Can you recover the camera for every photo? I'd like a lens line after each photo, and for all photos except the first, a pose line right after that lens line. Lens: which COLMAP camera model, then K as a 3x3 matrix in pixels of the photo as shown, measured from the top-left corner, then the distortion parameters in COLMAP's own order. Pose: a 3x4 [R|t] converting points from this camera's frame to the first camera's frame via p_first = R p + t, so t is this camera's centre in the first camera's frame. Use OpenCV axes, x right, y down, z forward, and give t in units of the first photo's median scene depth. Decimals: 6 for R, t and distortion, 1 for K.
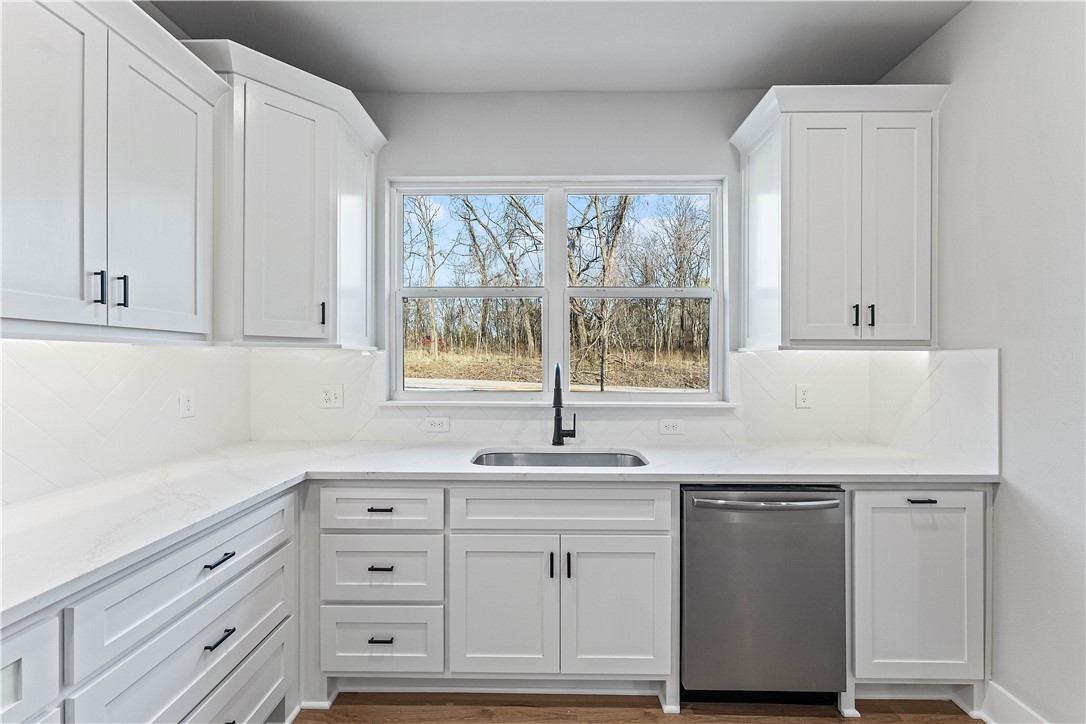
lens RADIAL K [[446.4, 0, 542.5], [0, 446.4, 362.2], [0, 0, 1]] dist [-0.000552, -0.001030]
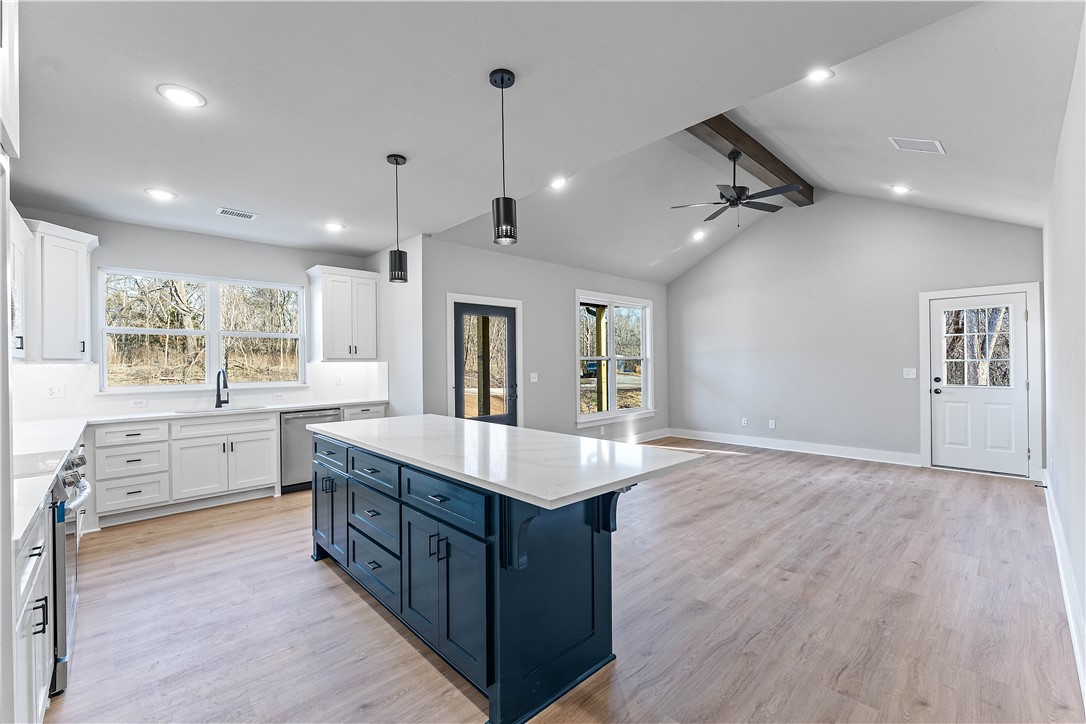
lens RADIAL K [[449.0, 0, 539.5], [0, 449.0, 361.9], [0, 0, 1]] dist [-0.004778, -0.000264]
pose [[0.721090, -0.010149, 0.692767, -0.432670], [0.015055, 0.999886, -0.001022, -0.007904], [-0.692678, 0.011166, 0.721161, -2.034699]]
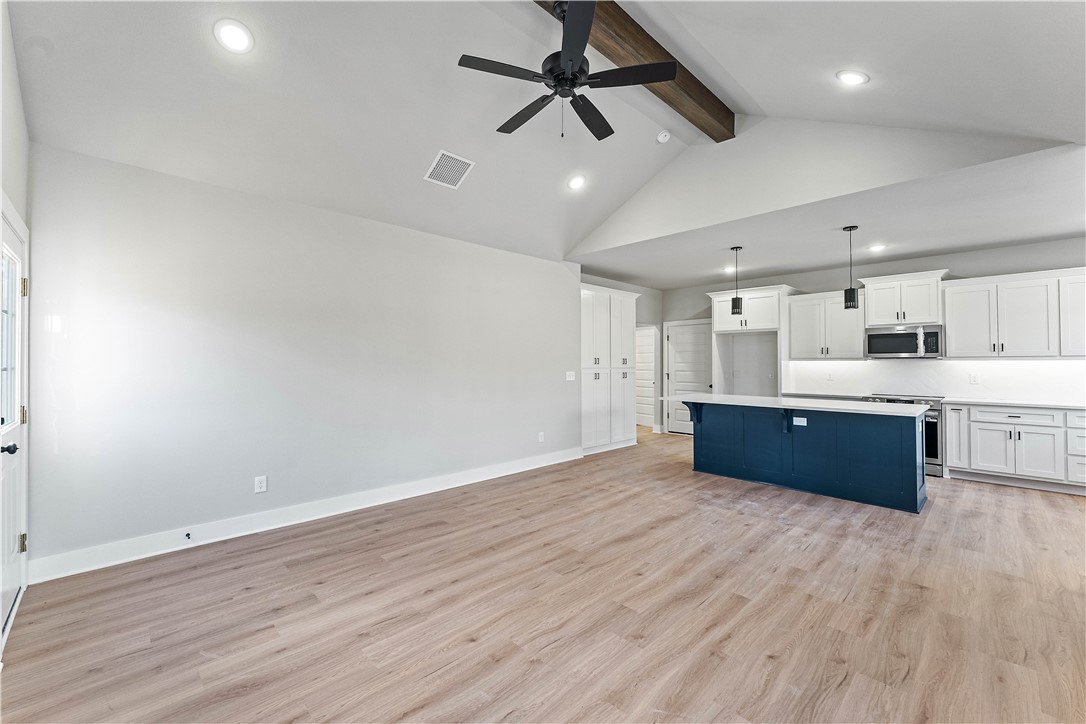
lens RADIAL K [[446.4, 0, 538.2], [0, 446.4, 357.6], [0, 0, 1]] dist [-0.000552, -0.001030]
pose [[-0.708740, -0.011717, -0.705373, 3.545139], [-0.002910, 0.999902, -0.013686, 0.000375], [0.705464, -0.007647, -0.708704, 0.161711]]
